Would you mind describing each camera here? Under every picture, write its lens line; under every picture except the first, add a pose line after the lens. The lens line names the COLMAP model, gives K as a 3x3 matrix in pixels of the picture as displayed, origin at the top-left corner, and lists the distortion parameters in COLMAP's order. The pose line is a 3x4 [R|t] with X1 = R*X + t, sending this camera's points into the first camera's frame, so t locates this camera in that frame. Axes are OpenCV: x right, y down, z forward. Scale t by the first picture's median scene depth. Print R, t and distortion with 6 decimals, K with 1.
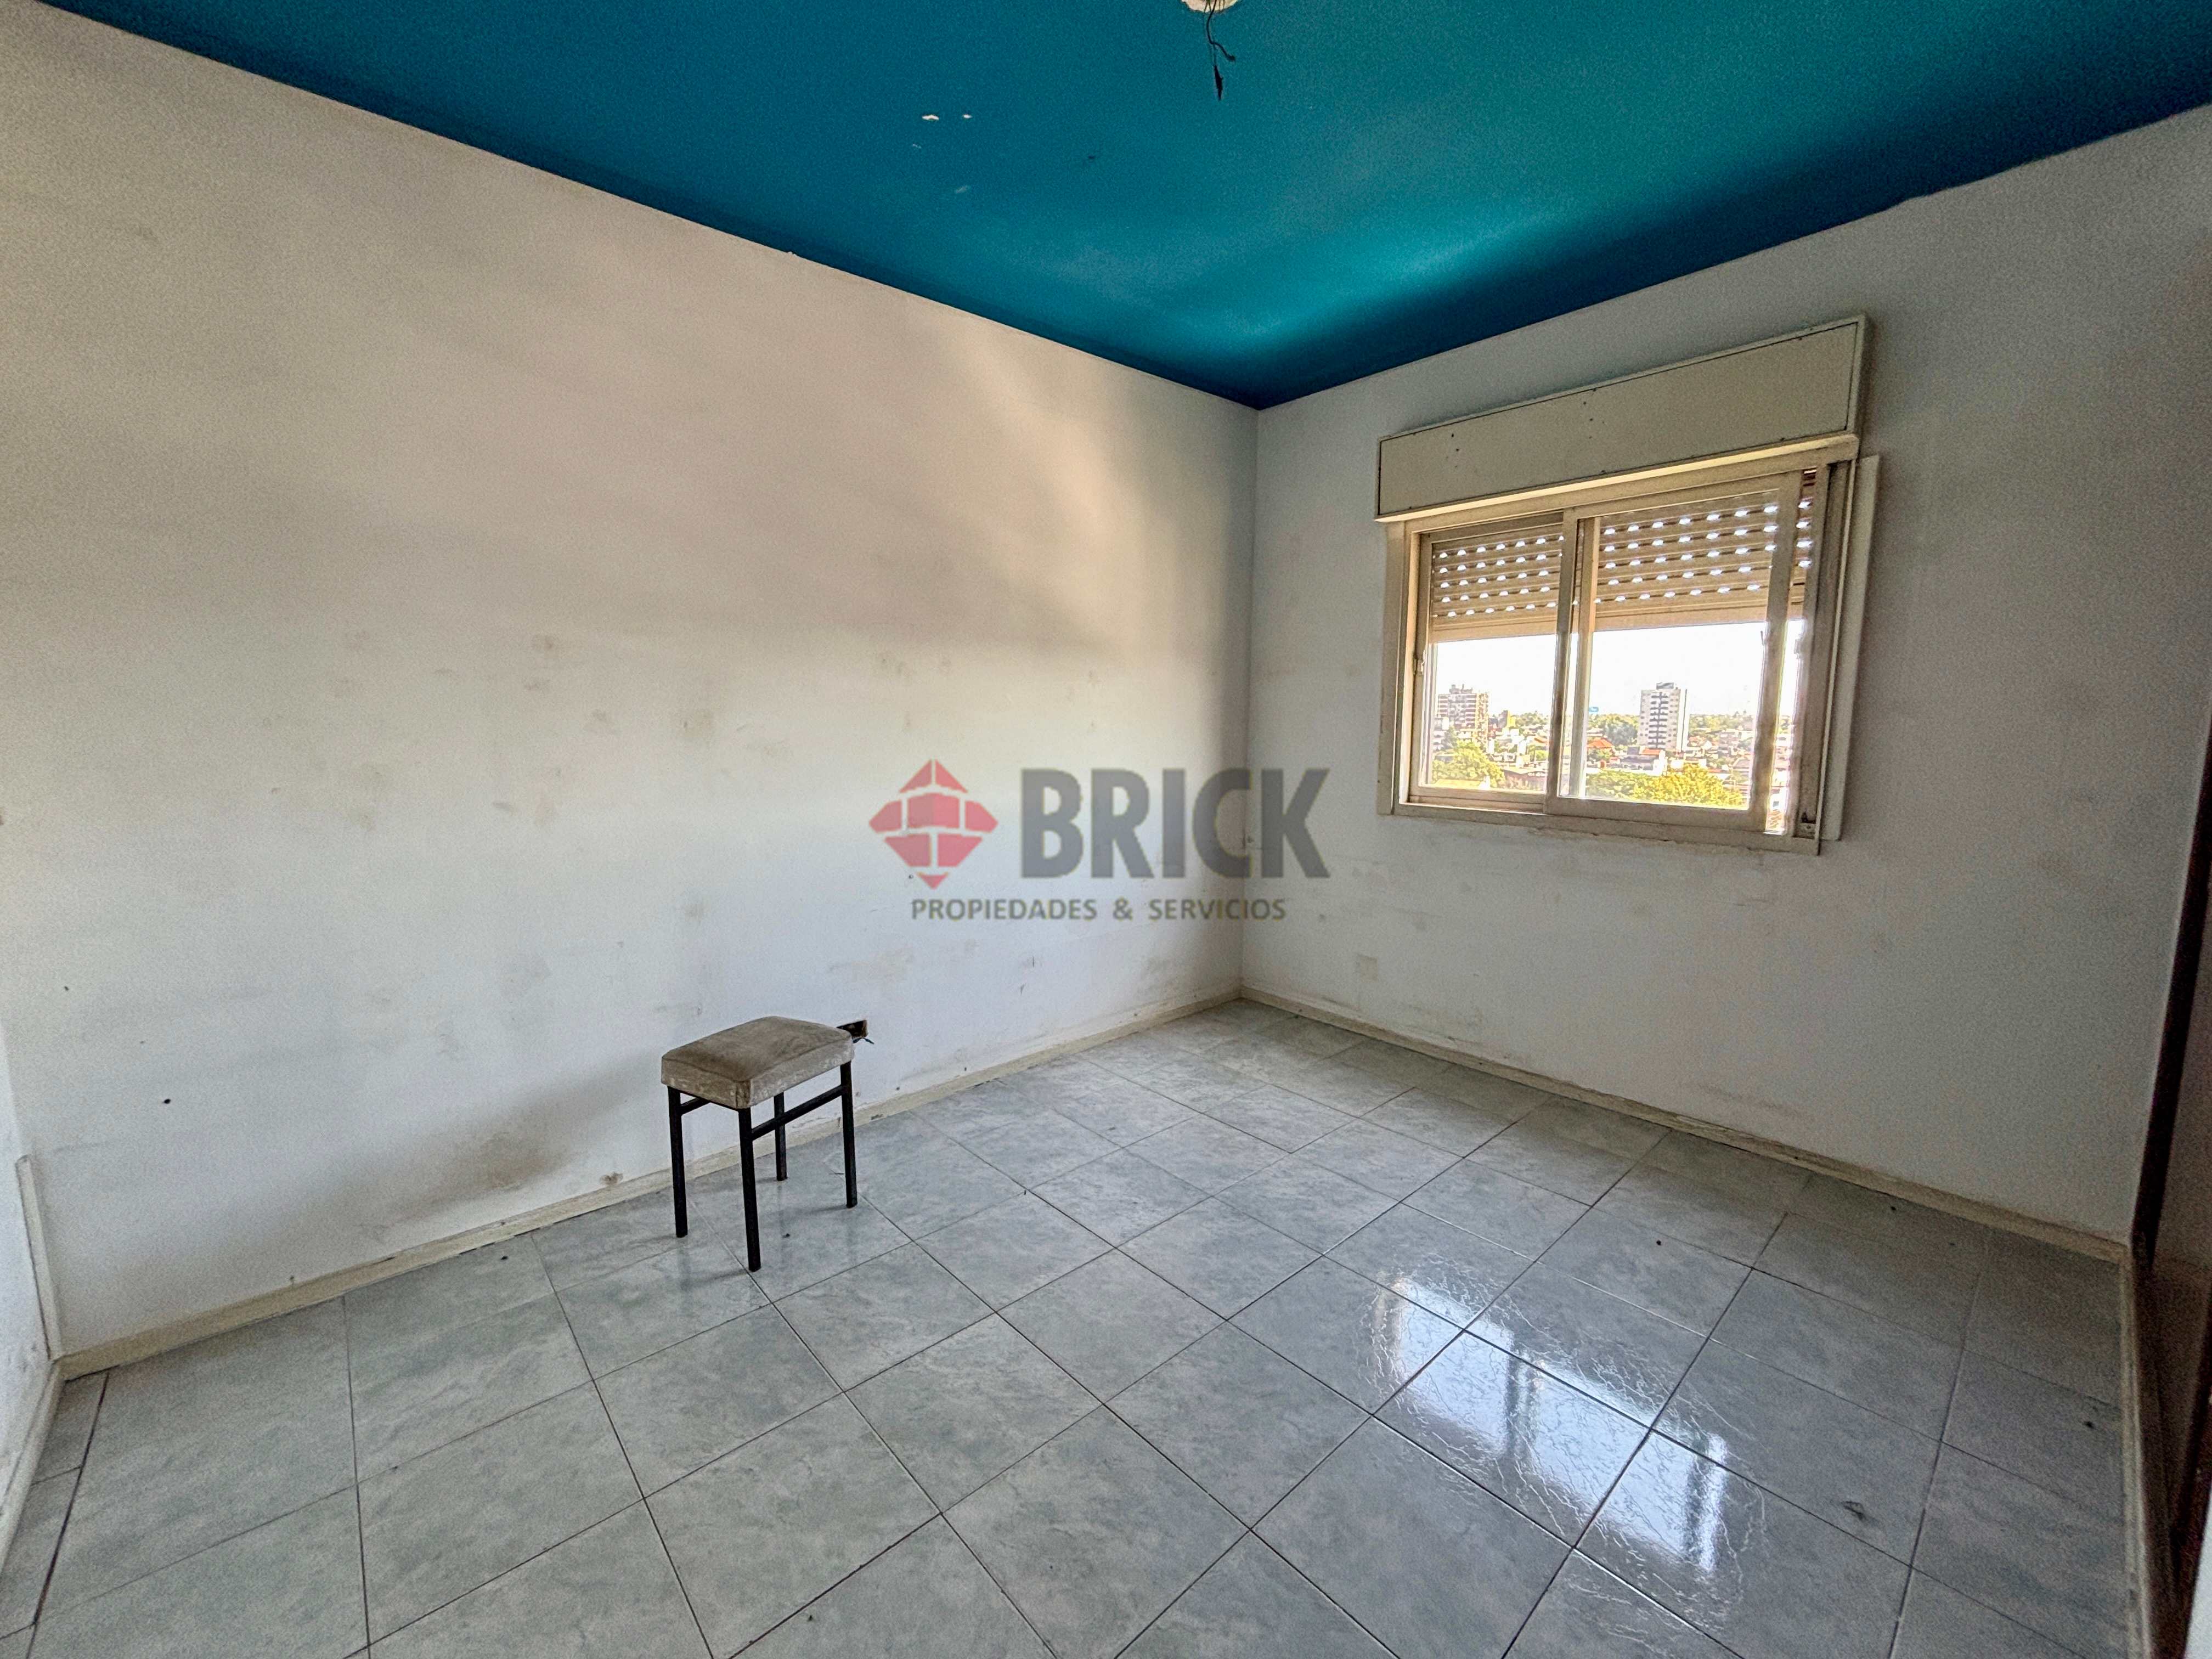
lens RADIAL K [[897.2, 0, 1107.0], [0, 897.2, 830.9], [0, 0, 1]] dist [0.003110, -0.001583]
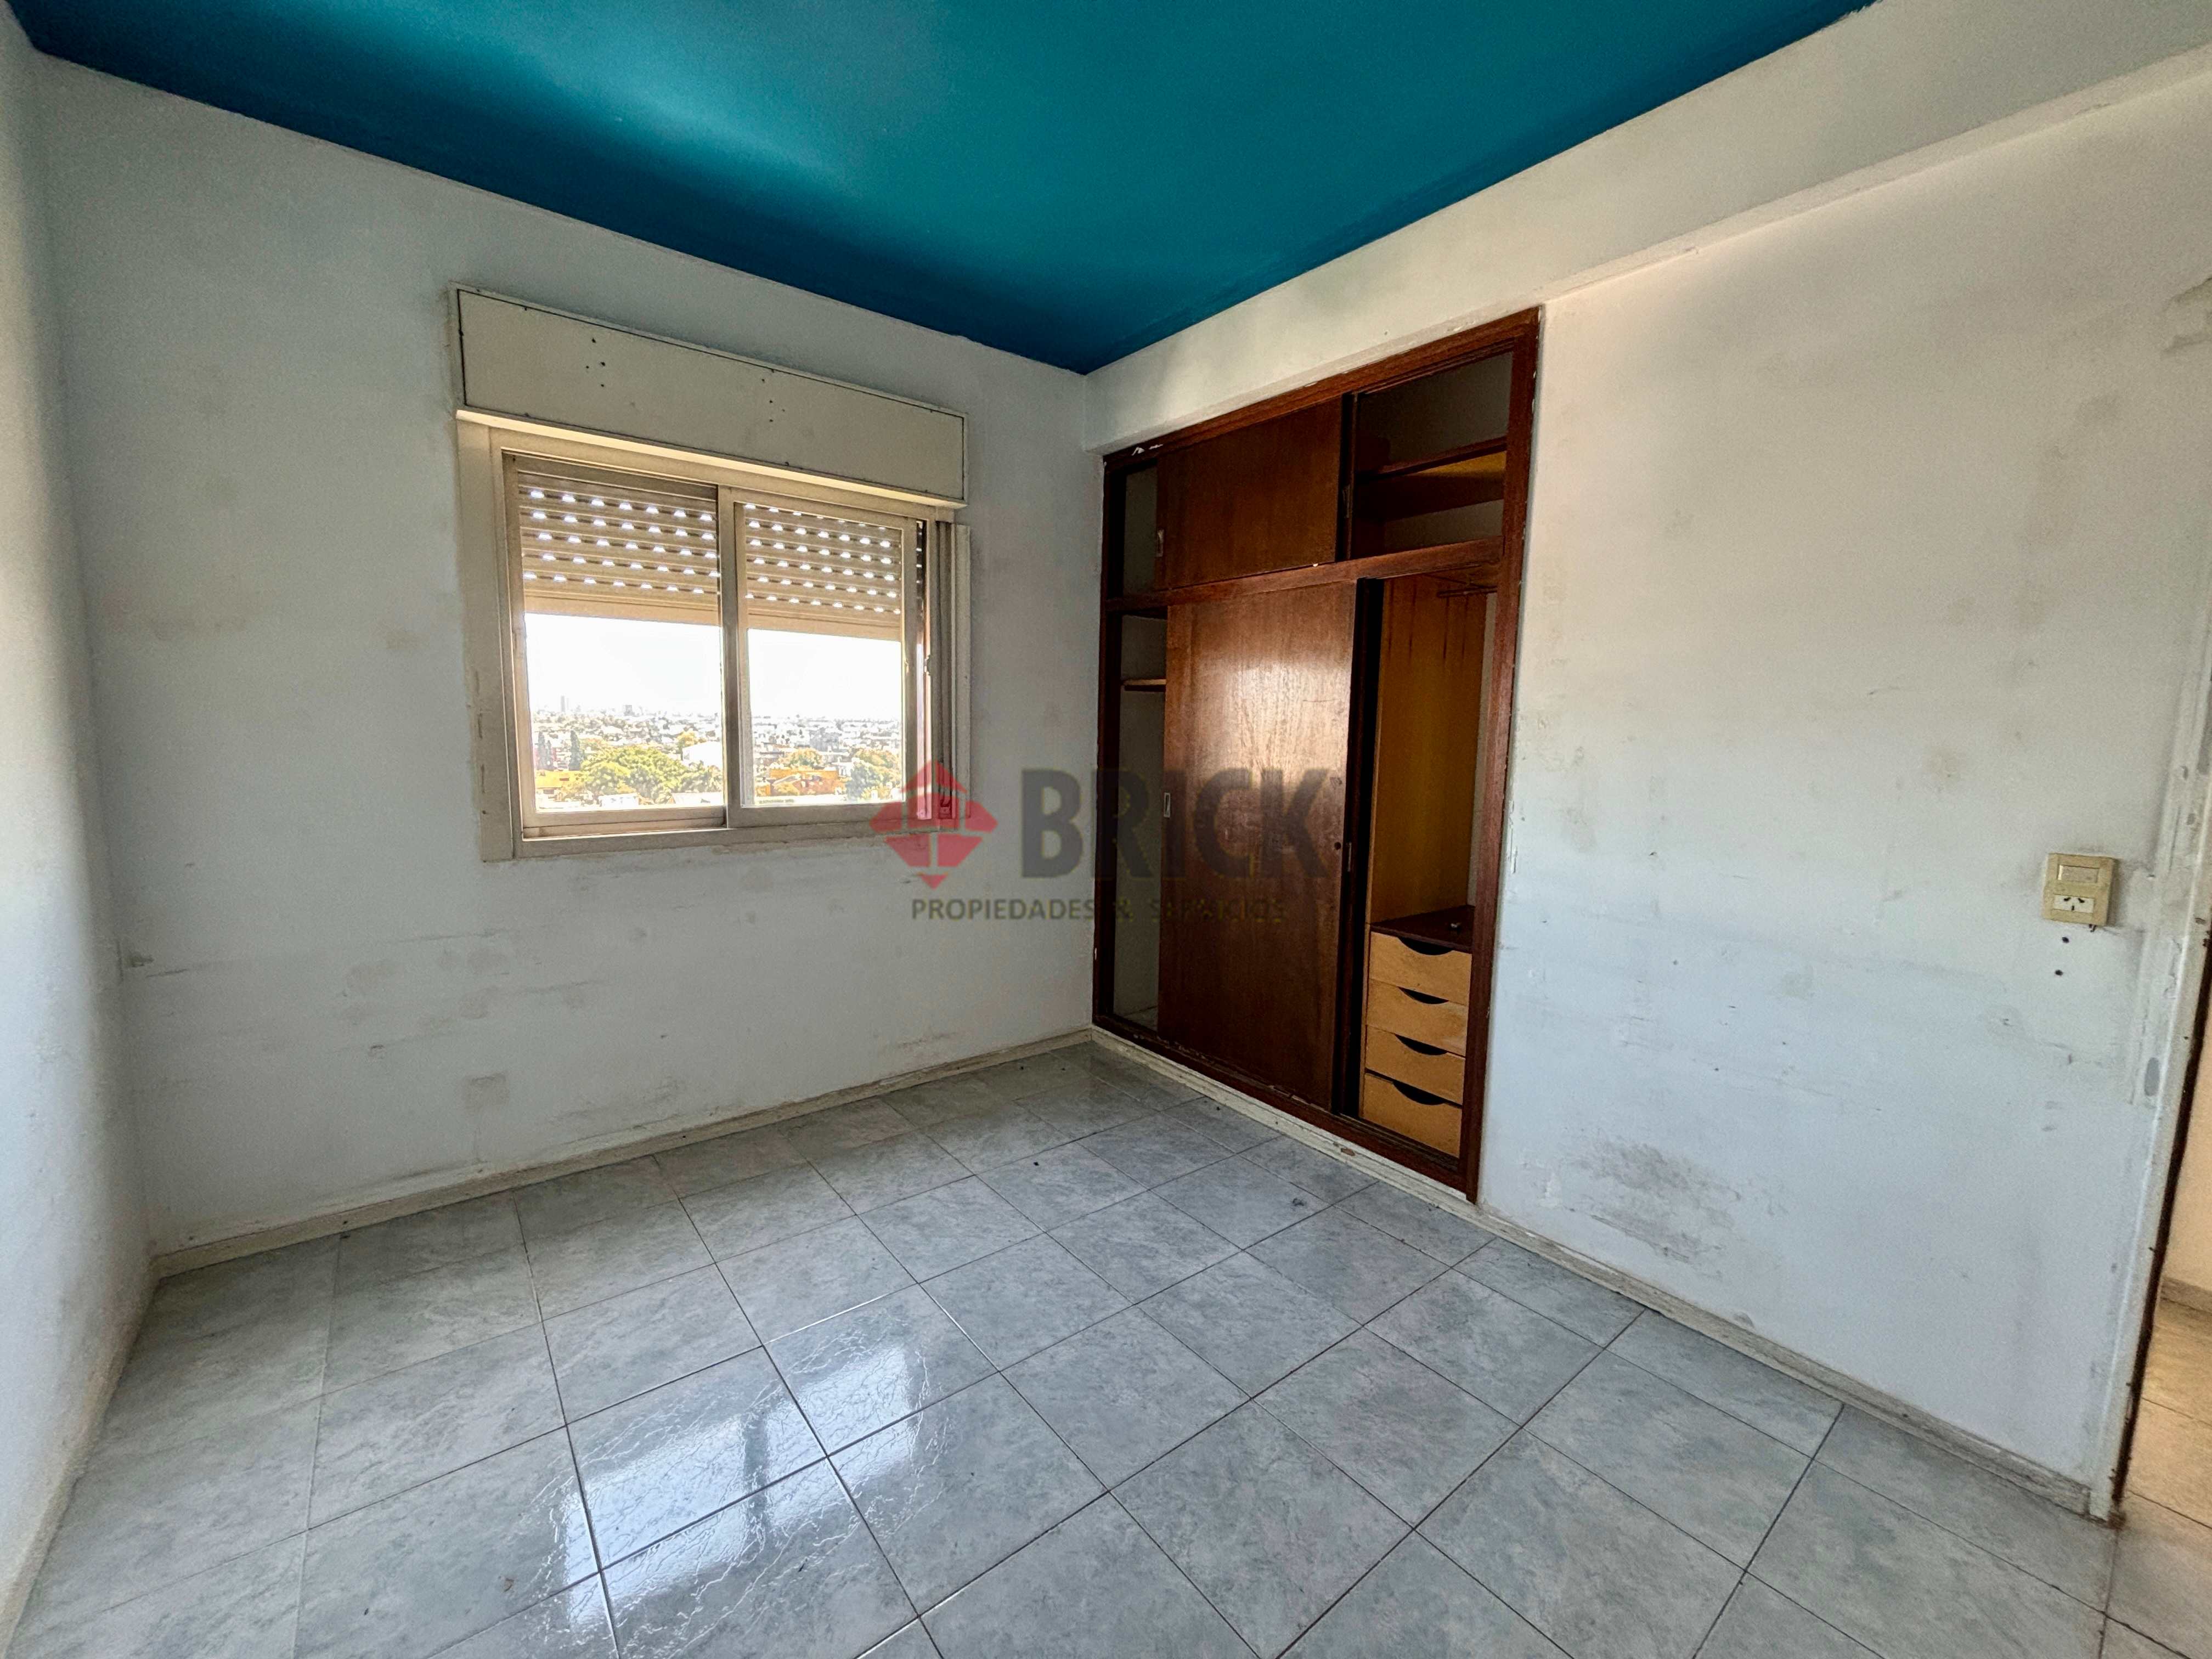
lens RADIAL K [[897.2, 0, 1094.2], [0, 897.2, 830.1], [0, 0, 1]] dist [0.003110, -0.001583]
pose [[0.065598, -0.122998, 0.990237, -0.379977], [0.108820, 0.987337, 0.115429, -0.082250], [-0.991895, 0.100186, 0.078152, 0.582328]]
